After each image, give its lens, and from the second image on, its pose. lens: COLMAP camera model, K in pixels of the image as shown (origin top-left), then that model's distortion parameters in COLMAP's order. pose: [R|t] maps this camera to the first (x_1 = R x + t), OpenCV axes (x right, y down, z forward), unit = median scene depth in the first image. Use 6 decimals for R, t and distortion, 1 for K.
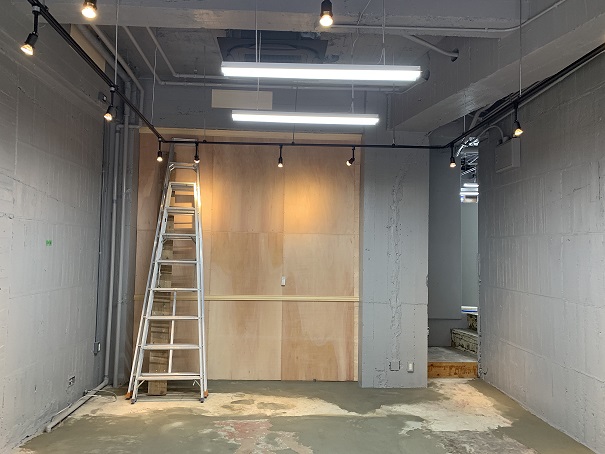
lens RADIAL K [[456.7, 0, 298.1], [0, 456.7, 224.2], [0, 0, 1]] dist [0.046290, -0.016226]
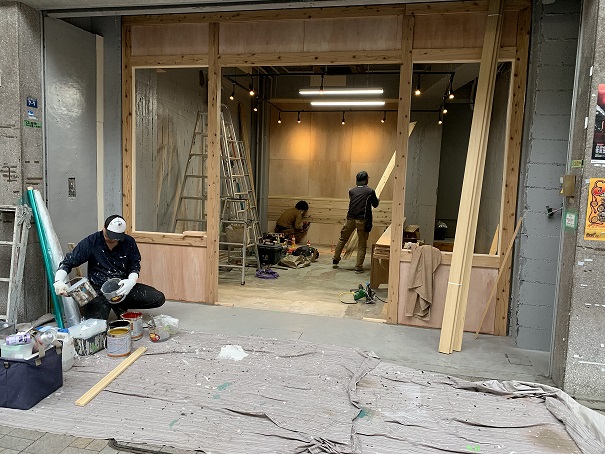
lens RADIAL K [[456.7, 0, 301.7], [0, 456.7, 223.7], [0, 0, 1]] dist [0.046290, -0.016226]
pose [[0.961926, 0.048043, -0.269055, 0.263094], [-0.006591, 0.988220, 0.152895, -0.010738], [0.273231, -0.145300, 0.950911, -0.691667]]
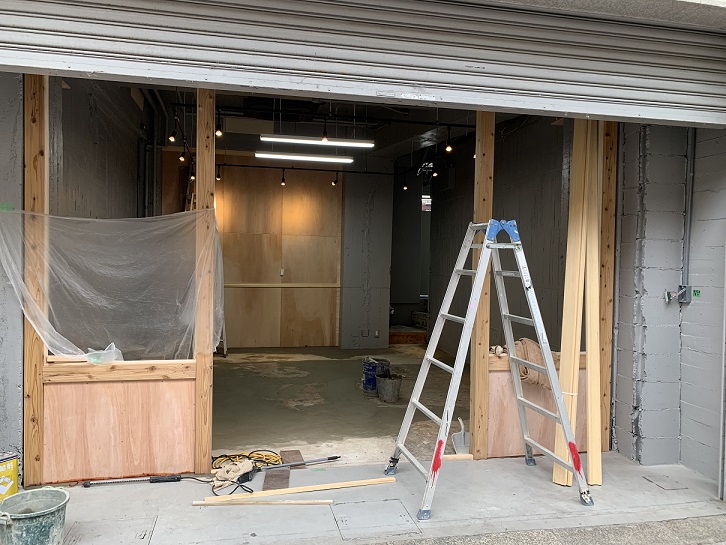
lens RADIAL K [[548.0, 0, 360.4], [0, 548.0, 274.3], [0, 0, 1]] dist [0.046290, -0.016226]
pose [[0.986674, -0.000194, 0.162712, -0.066078], [-0.014696, 0.995806, 0.090305, -0.011174], [-0.162047, -0.091493, 0.982532, -0.554701]]
